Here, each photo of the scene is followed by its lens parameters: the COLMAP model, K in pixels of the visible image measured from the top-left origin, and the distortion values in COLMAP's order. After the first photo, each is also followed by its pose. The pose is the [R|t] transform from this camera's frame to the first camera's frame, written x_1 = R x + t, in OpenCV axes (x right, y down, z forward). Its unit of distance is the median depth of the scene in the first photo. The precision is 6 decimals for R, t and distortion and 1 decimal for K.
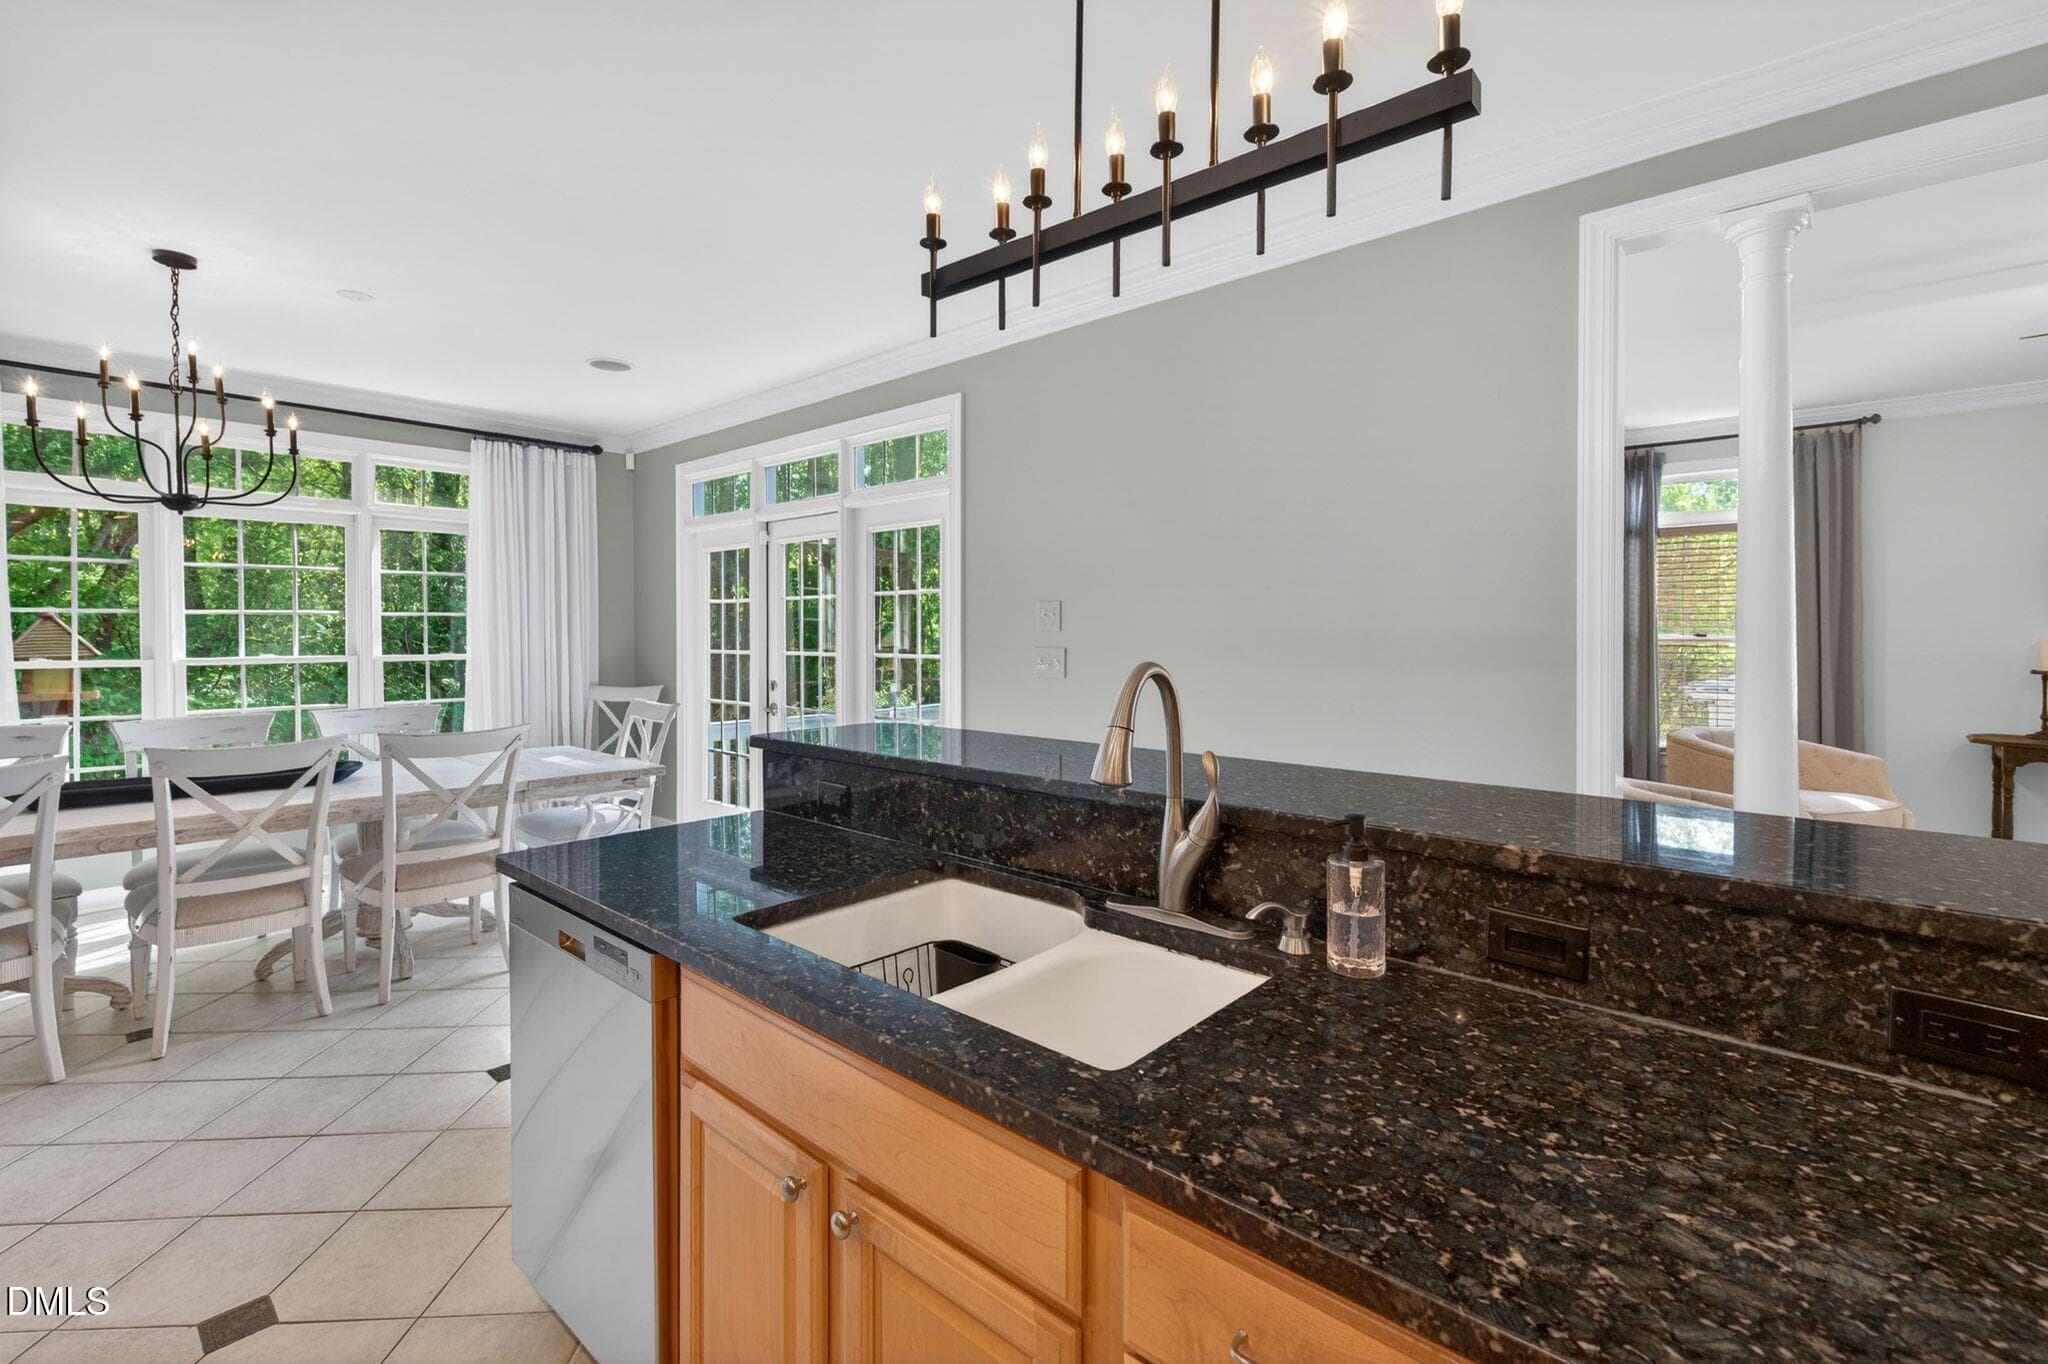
lens RADIAL K [[887.0, 0, 1040.9], [0, 887.0, 650.8], [0, 0, 1]] dist [0.001581, 0.000736]
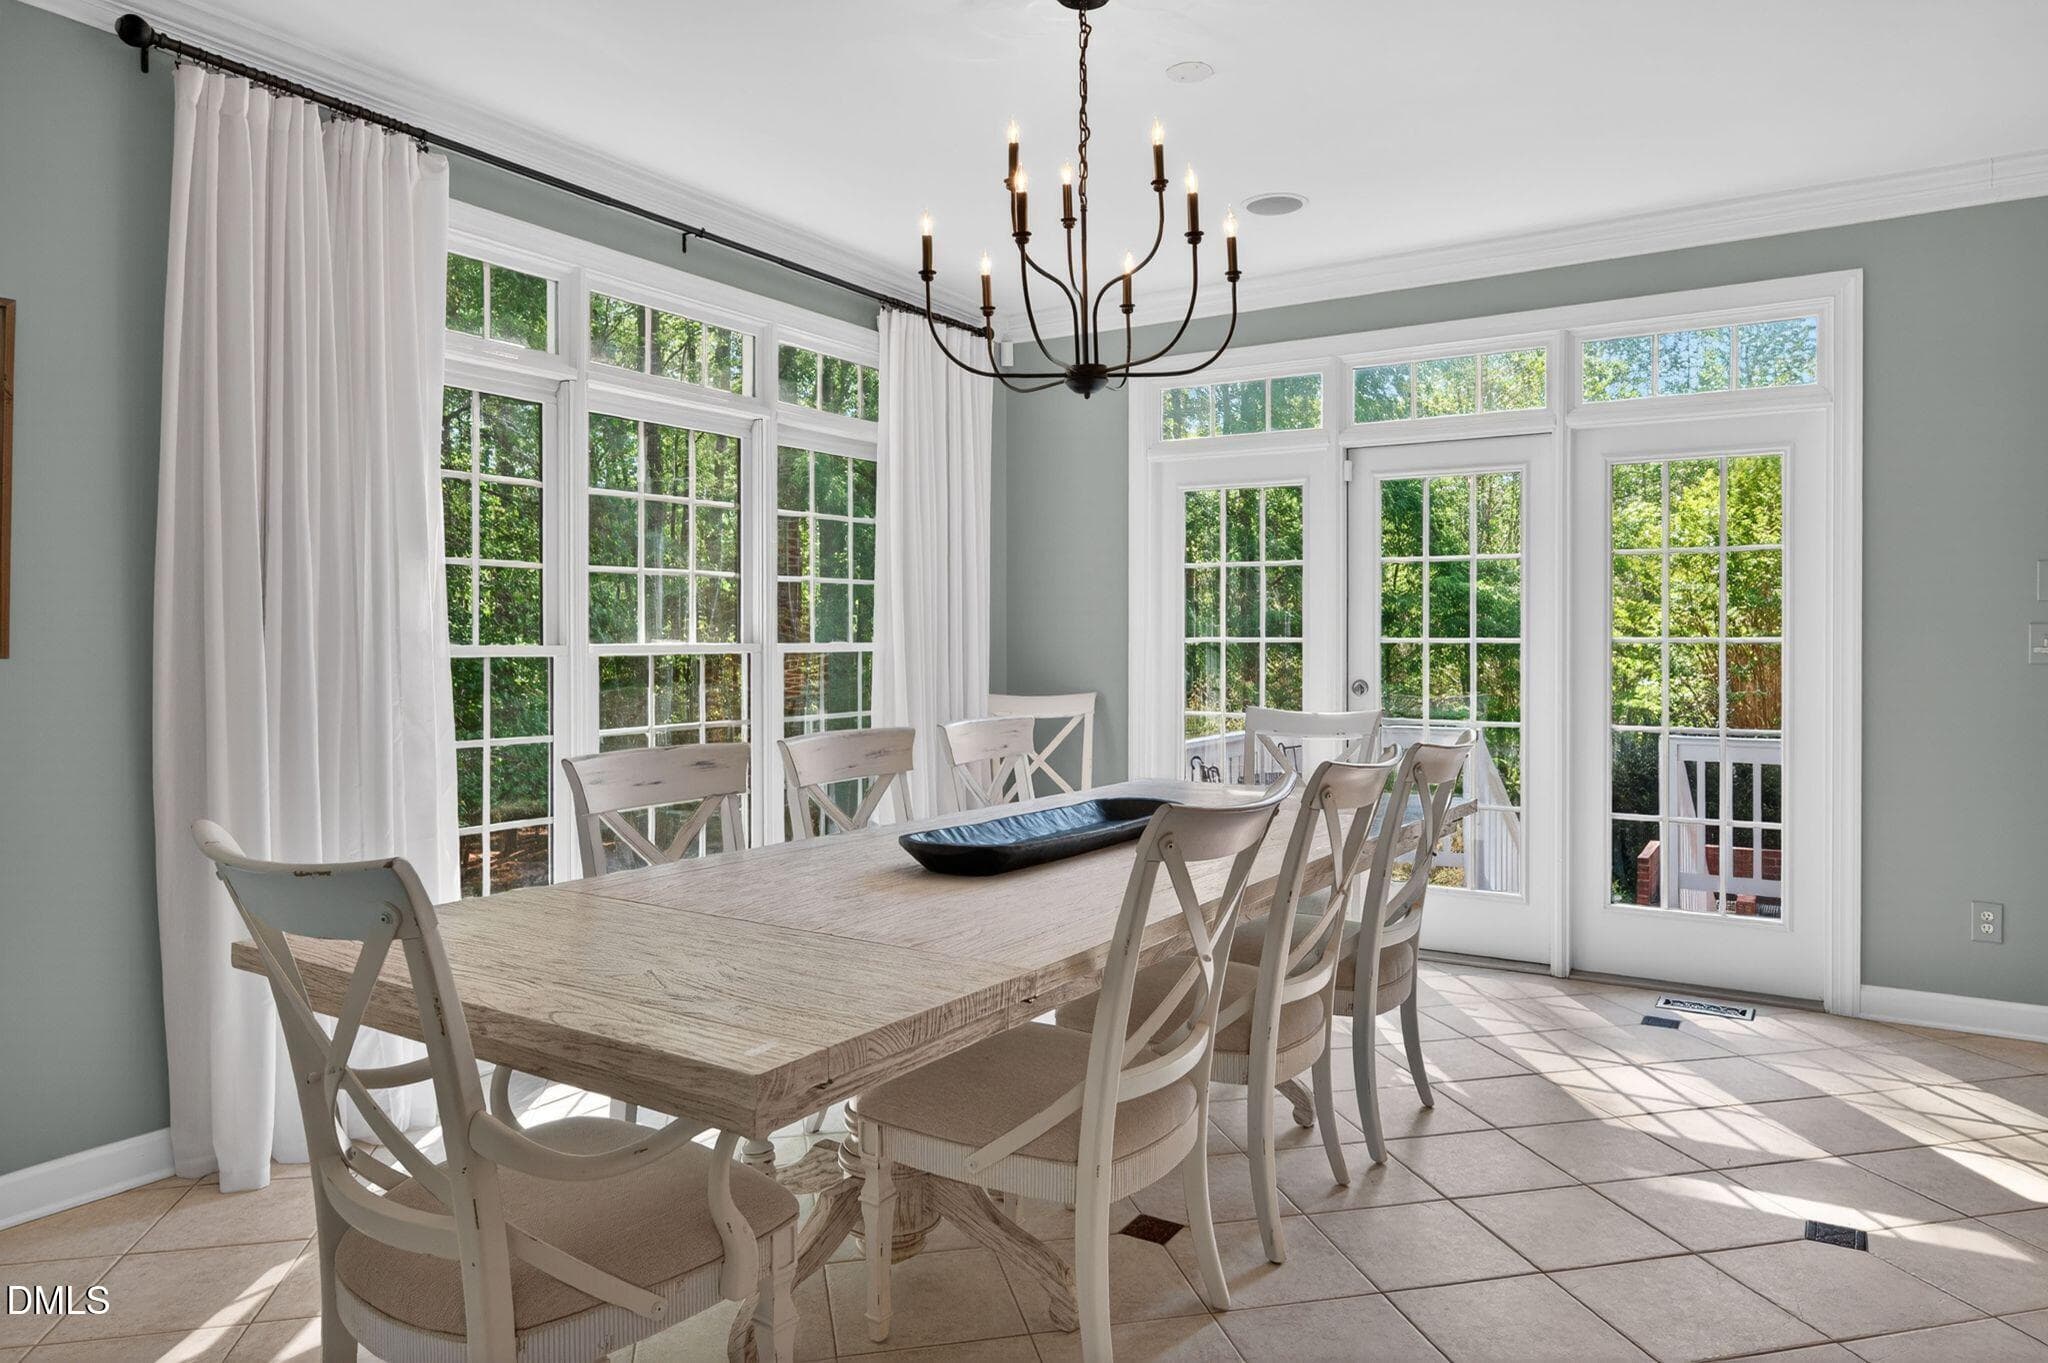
lens RADIAL K [[1273.6, 0, 1056.7], [0, 1273.6, 639.9], [0, 0, 1]] dist [-0.004655, -0.001374]
pose [[0.991368, 0.001018, 0.131103, -0.635214], [0.001912, 0.999751, -0.022221, 0.022491], [-0.131093, 0.022280, 0.991120, 0.068276]]
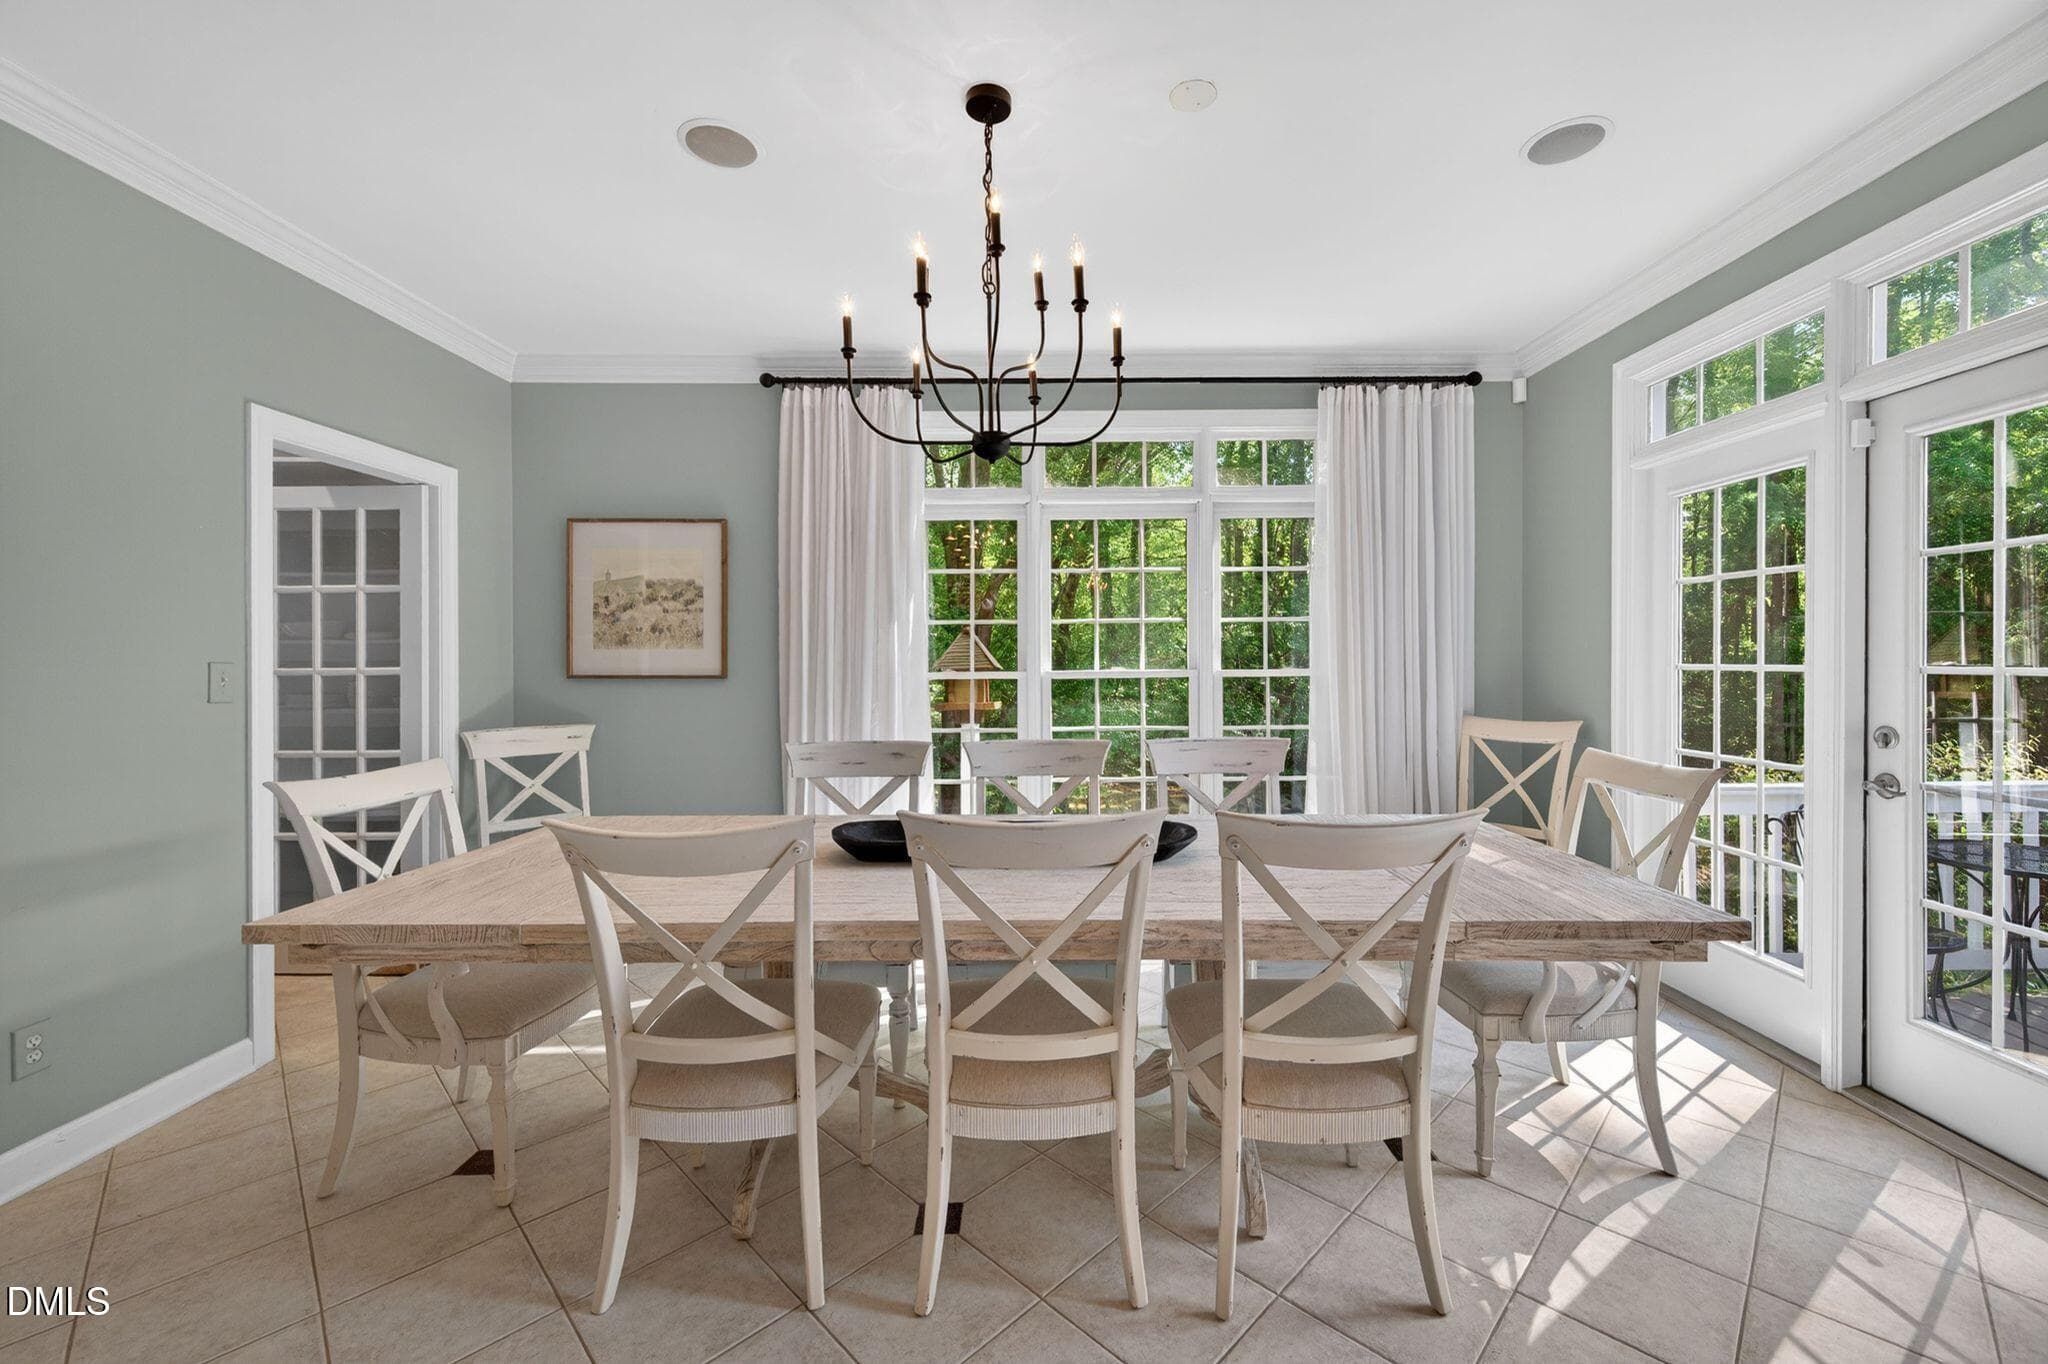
lens RADIAL K [[803.4, 0, 1035.2], [0, 803.4, 666.1], [0, 0, 1]] dist [0.002519, 0.000100]
pose [[0.650014, 0.002079, -0.759919, -0.268185], [-0.008497, 0.999954, -0.004531, 0.006563], [0.759875, 0.009402, 0.650001, 0.358469]]
